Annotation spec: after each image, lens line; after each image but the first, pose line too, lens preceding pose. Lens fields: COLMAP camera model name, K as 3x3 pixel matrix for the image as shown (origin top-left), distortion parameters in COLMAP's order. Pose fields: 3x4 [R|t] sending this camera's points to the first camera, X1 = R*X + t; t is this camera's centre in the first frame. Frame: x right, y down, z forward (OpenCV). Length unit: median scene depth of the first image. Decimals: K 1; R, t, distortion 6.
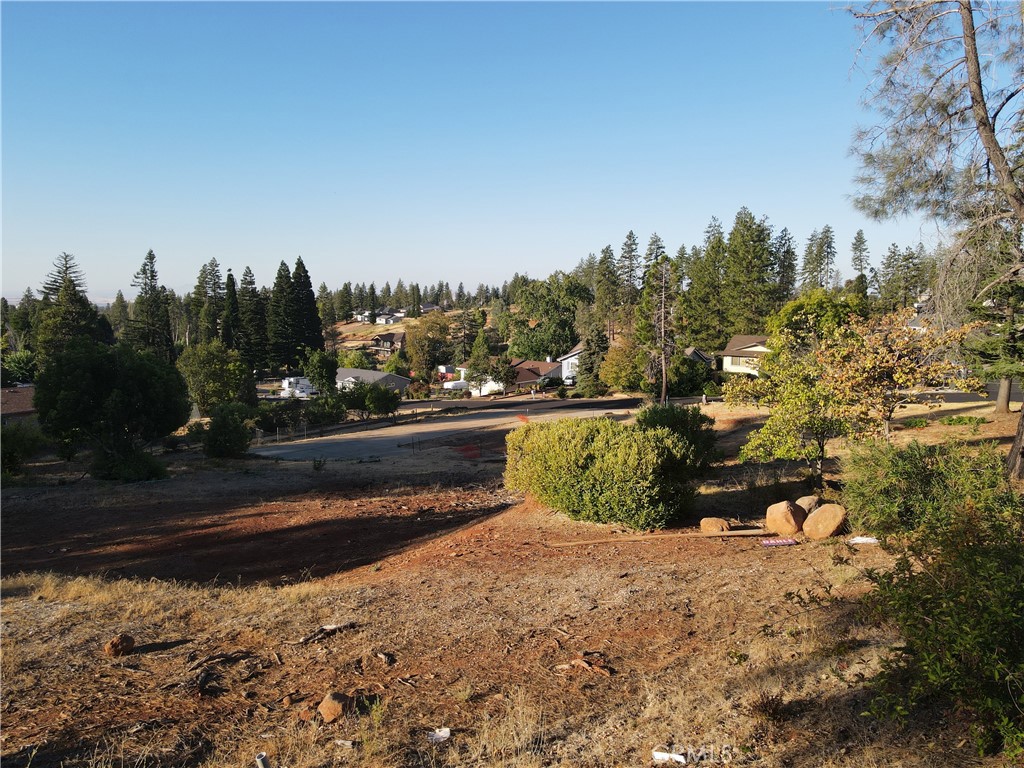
lens RADIAL K [[745.8, 0, 508.0], [0, 745.8, 376.3], [0, 0, 1]] dist [0.001143, 0.030304]
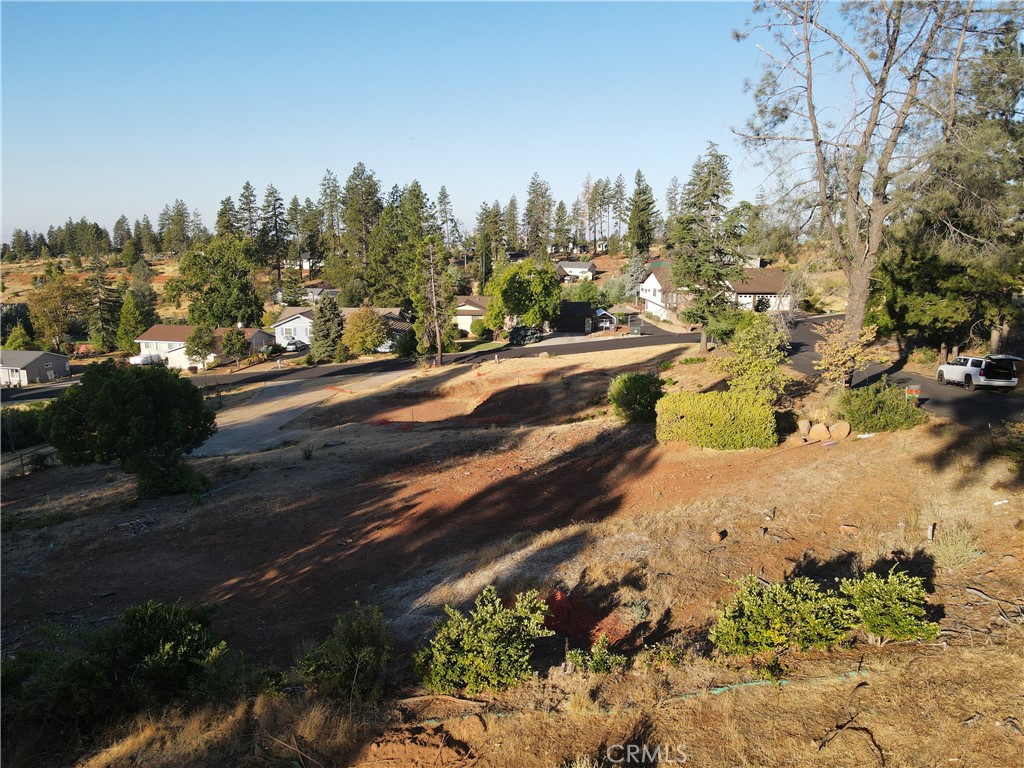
lens RADIAL K [[745.8, 0, 508.3], [0, 745.8, 380.5], [0, 0, 1]] dist [0.001143, 0.030304]
pose [[0.849949, -0.102813, 0.516737, -0.119204], [0.061861, 0.993465, 0.095915, -0.016475], [-0.523221, -0.049557, 0.850755, -0.023612]]
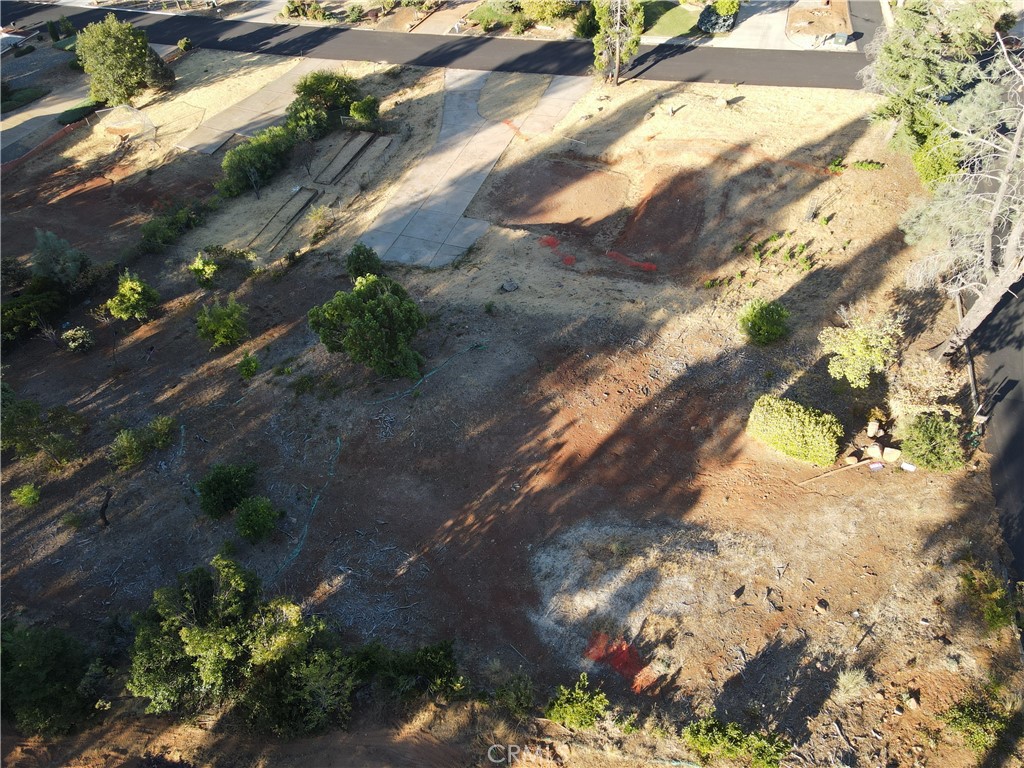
lens RADIAL K [[745.8, 0, 505.7], [0, 745.8, 378.7], [0, 0, 1]] dist [0.001143, 0.030304]
pose [[0.949440, -0.236686, 0.206262, -0.116227], [0.035798, 0.734323, 0.677856, -0.159064], [-0.311902, -0.636199, 0.705668, -0.024404]]
